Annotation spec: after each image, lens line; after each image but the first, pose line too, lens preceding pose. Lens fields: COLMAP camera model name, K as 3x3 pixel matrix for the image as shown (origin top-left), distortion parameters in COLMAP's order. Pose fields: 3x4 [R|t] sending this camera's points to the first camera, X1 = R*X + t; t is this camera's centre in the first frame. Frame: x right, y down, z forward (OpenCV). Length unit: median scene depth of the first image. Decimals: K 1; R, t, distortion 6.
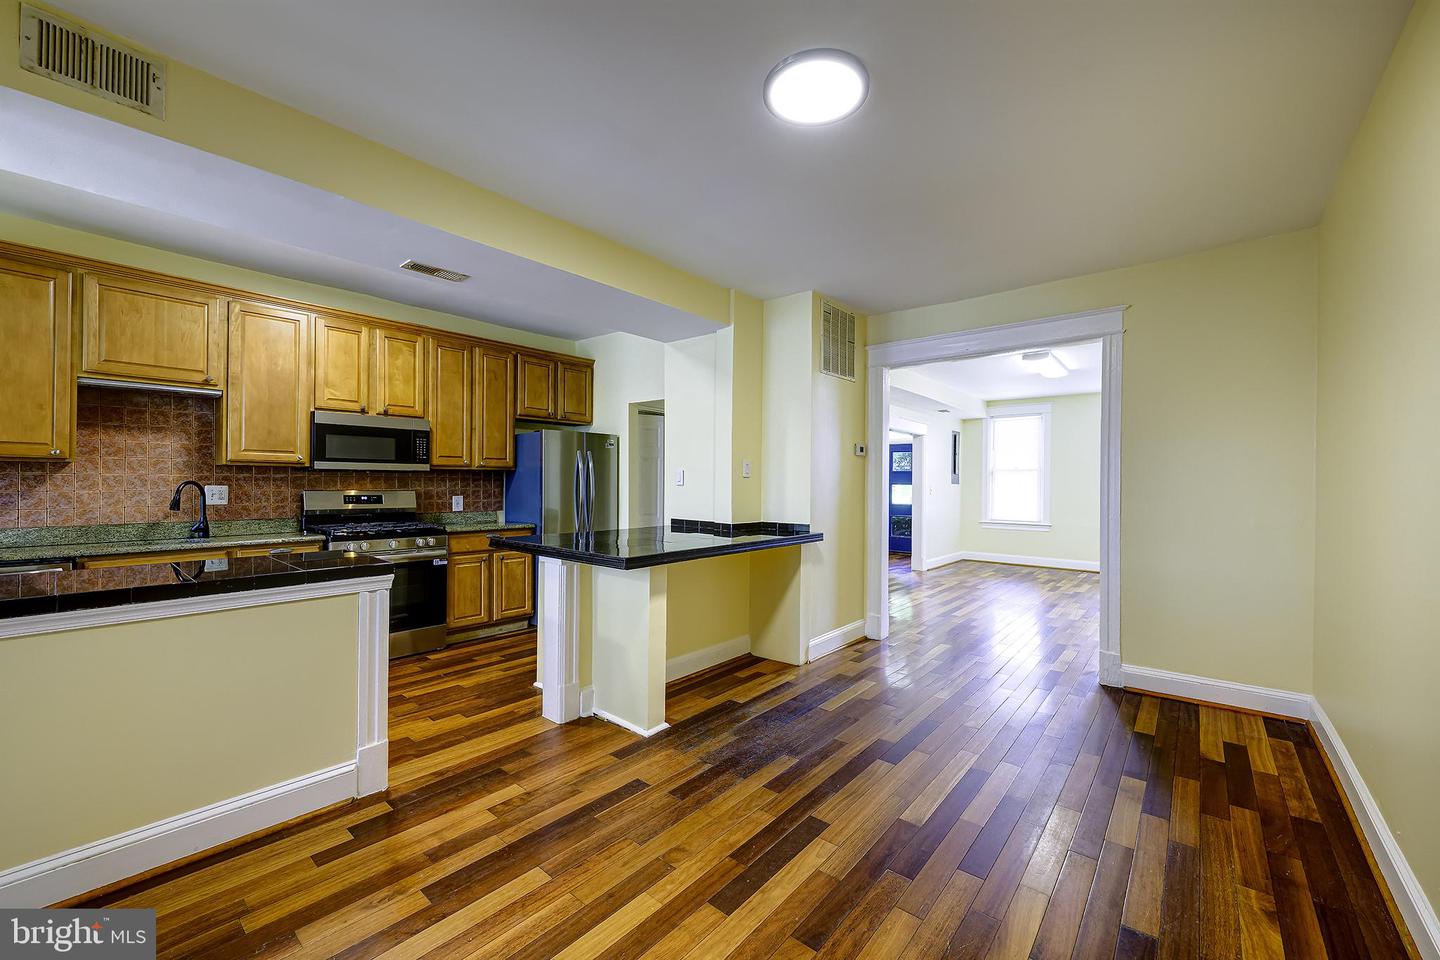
lens RADIAL K [[571.6, 0, 720.7], [0, 571.6, 480.9], [0, 0, 1]] dist [-0.001052, 0.000983]
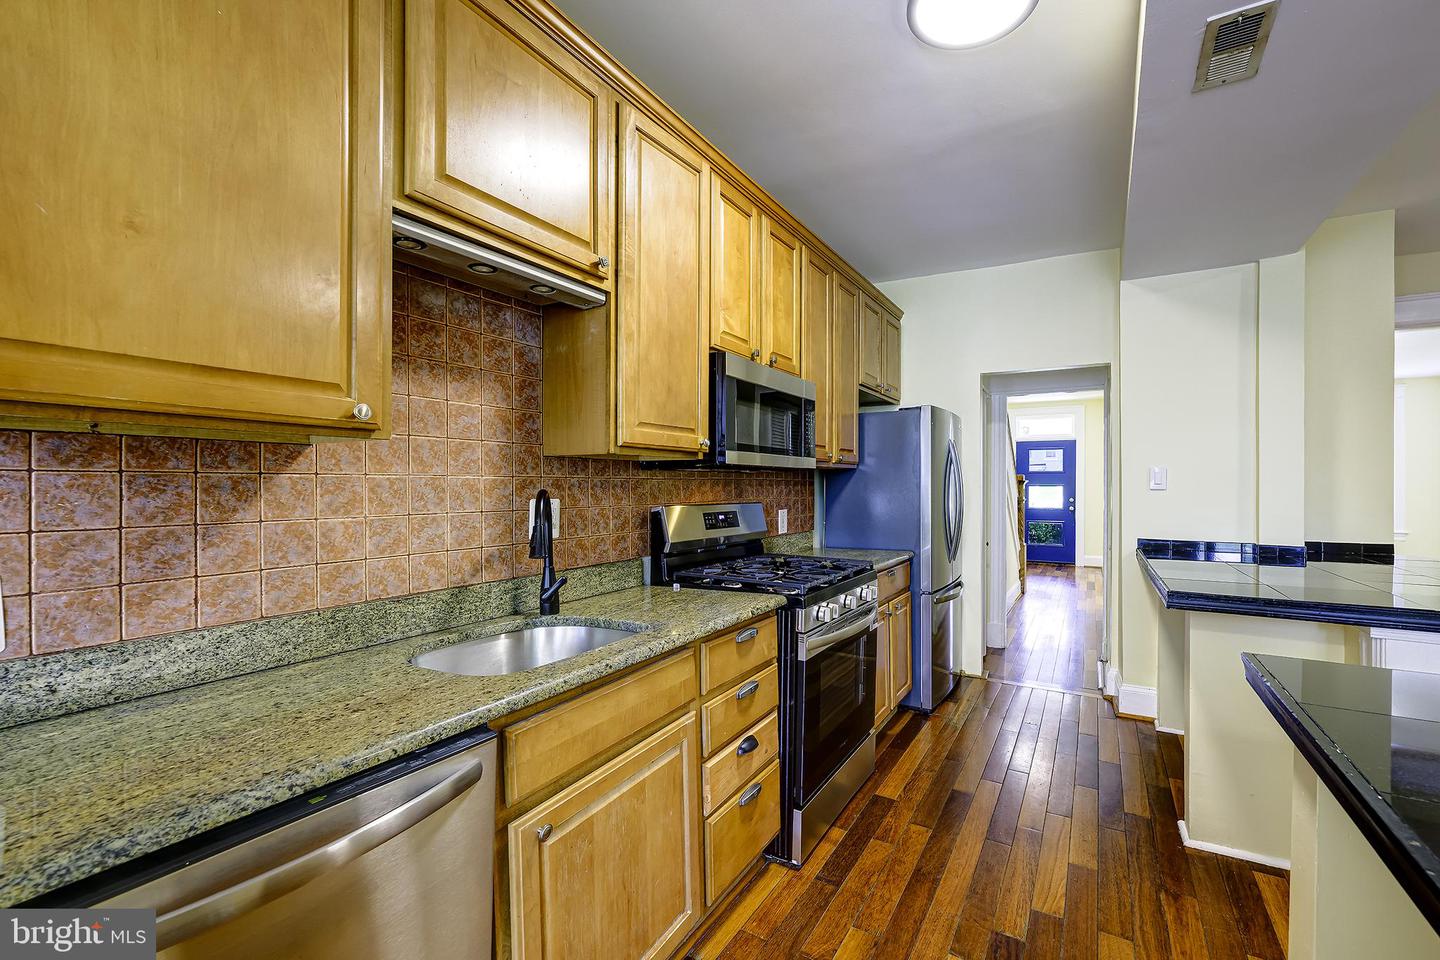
lens RADIAL K [[571.6, 0, 760.4], [0, 571.6, 491.1], [0, 0, 1]] dist [-0.001052, 0.000983]
pose [[0.982288, -0.008984, 0.187162, -0.781399], [0.006682, 0.999894, 0.012926, -0.003381], [-0.187258, -0.011447, 0.982244, 0.486898]]
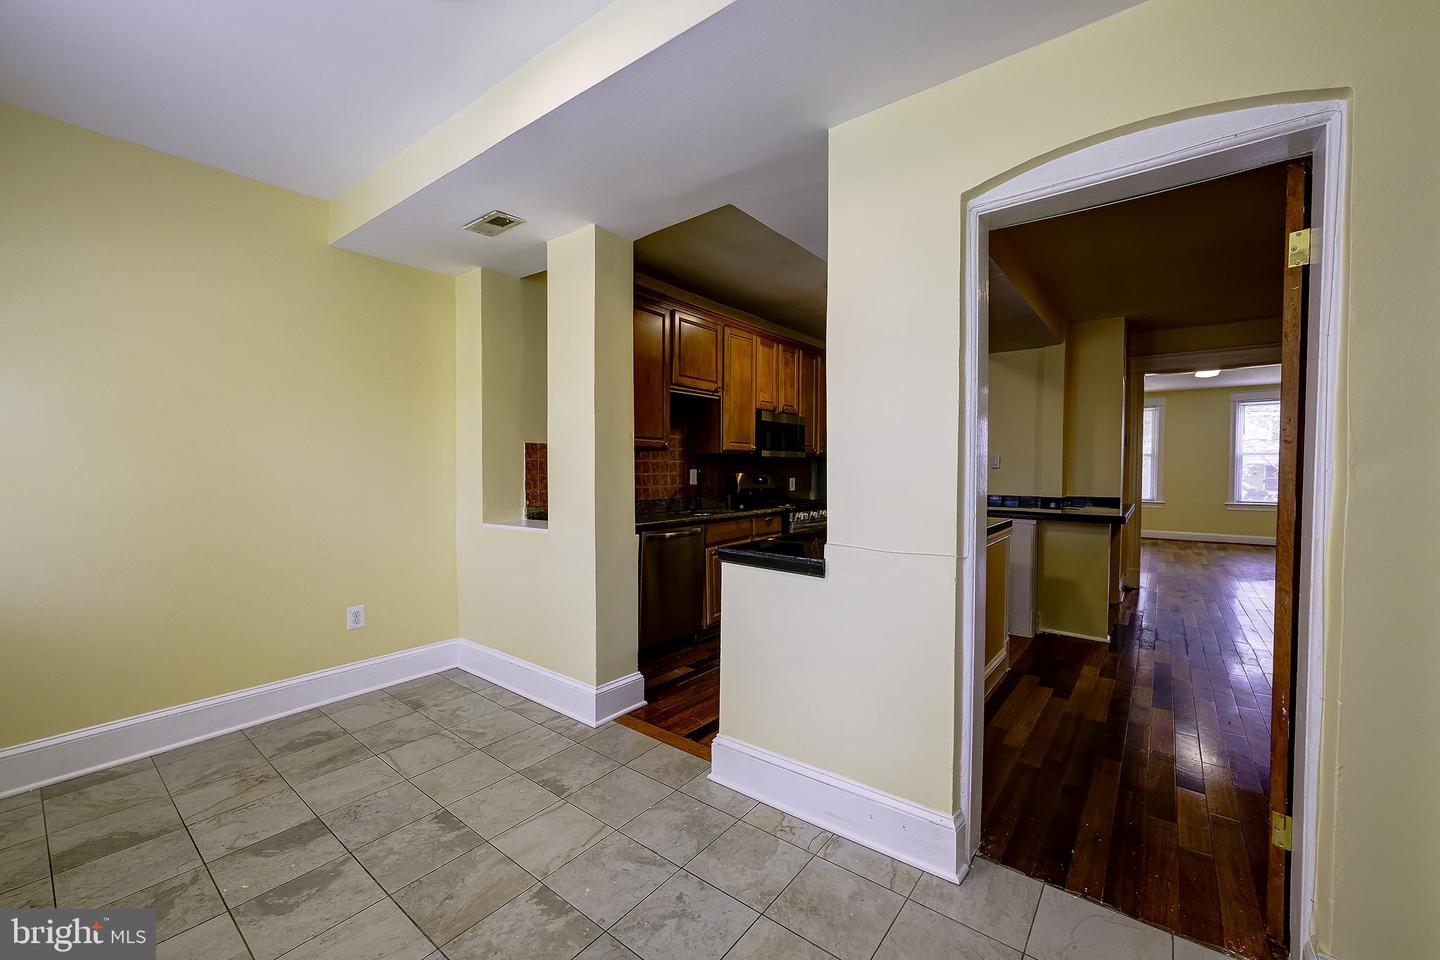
lens RADIAL K [[571.6, 0, 718.9], [0, 571.6, 488.8], [0, 0, 1]] dist [-0.001052, 0.000983]
pose [[0.999063, -0.004250, 0.043076, -0.867586], [0.002489, 0.999162, 0.040850, -0.001021], [-0.043213, -0.040704, 0.998236, -0.282461]]
